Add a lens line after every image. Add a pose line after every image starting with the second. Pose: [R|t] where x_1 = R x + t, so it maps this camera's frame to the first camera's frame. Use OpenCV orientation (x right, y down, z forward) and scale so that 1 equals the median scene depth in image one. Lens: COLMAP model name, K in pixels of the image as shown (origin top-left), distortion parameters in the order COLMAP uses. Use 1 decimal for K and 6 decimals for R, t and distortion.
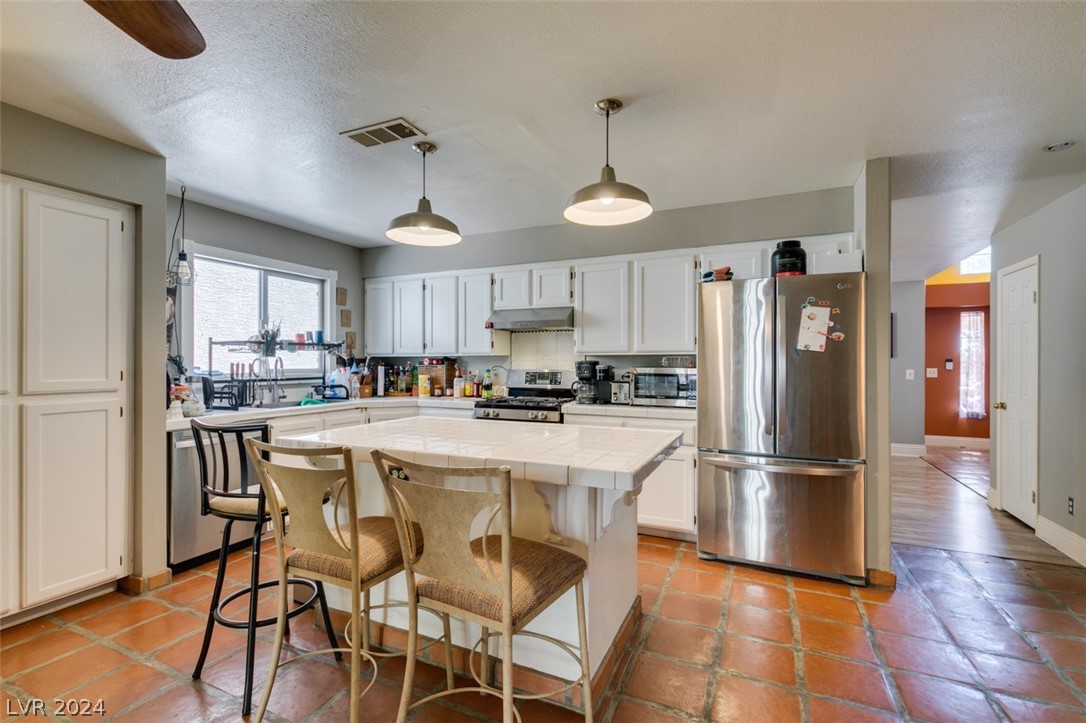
lens RADIAL K [[483.2, 0, 543.2], [0, 483.2, 363.2], [0, 0, 1]] dist [-0.000695, -0.000101]
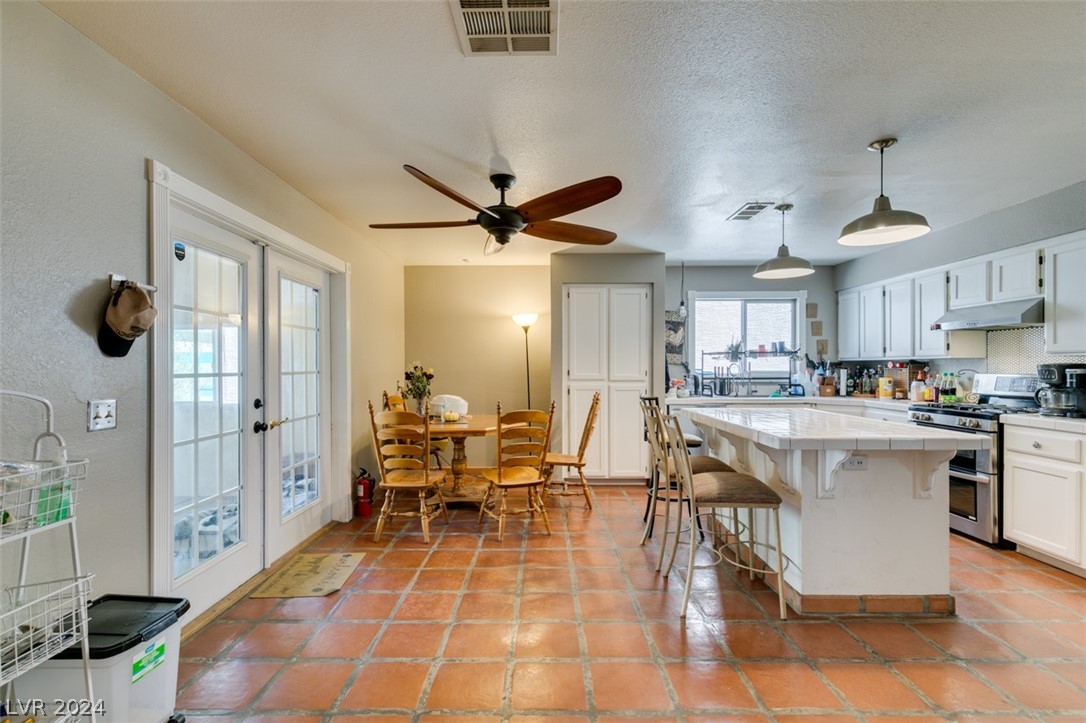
lens RADIAL K [[483.2, 0, 541.5], [0, 483.2, 364.7], [0, 0, 1]] dist [-0.000695, -0.000101]
pose [[0.420117, -0.004572, -0.907458, 0.414417], [0.000788, 0.999989, -0.004673, 0.000523], [0.907470, 0.001248, 0.420116, -0.111691]]
